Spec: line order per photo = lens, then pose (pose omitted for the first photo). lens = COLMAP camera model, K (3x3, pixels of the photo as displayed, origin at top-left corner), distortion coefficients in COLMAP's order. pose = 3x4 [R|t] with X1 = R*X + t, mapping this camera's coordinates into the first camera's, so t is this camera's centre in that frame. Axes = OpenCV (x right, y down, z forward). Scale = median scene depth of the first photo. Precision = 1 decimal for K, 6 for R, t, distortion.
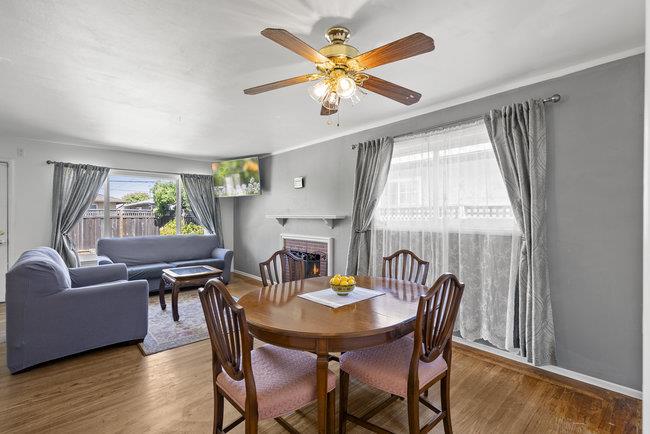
lens RADIAL K [[295.8, 0, 323.8], [0, 295.8, 215.7], [0, 0, 1]] dist [-0.008171, 0.001967]
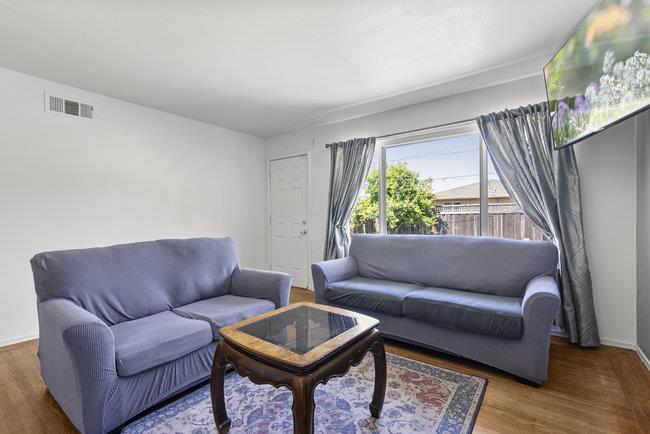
lens RADIAL K [[295.8, 0, 325.0], [0, 295.8, 214.4], [0, 0, 1]] dist [-0.008171, 0.001967]
pose [[0.194802, -0.008731, -0.980804, -0.040251], [0.010891, 0.999918, -0.006738, 0.030874], [0.980782, -0.009369, 0.194882, 0.737027]]
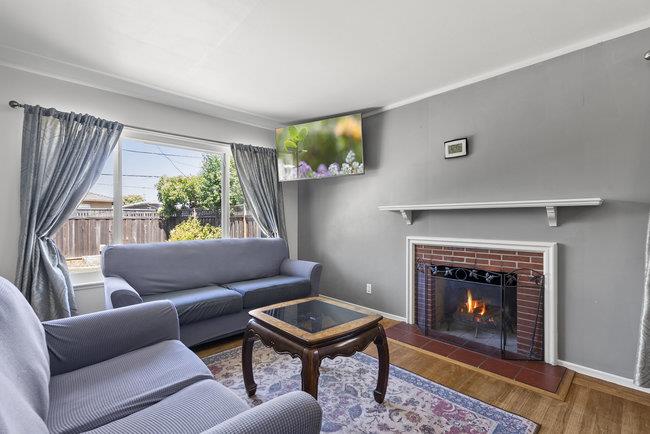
lens RADIAL K [[295.8, 0, 322.7], [0, 295.8, 219.5], [0, 0, 1]] dist [-0.008171, 0.001967]
pose [[0.999851, -0.001039, 0.017246, -0.342077], [0.001019, 0.999999, 0.001154, 0.026079], [-0.017247, -0.001136, 0.999851, 0.408732]]
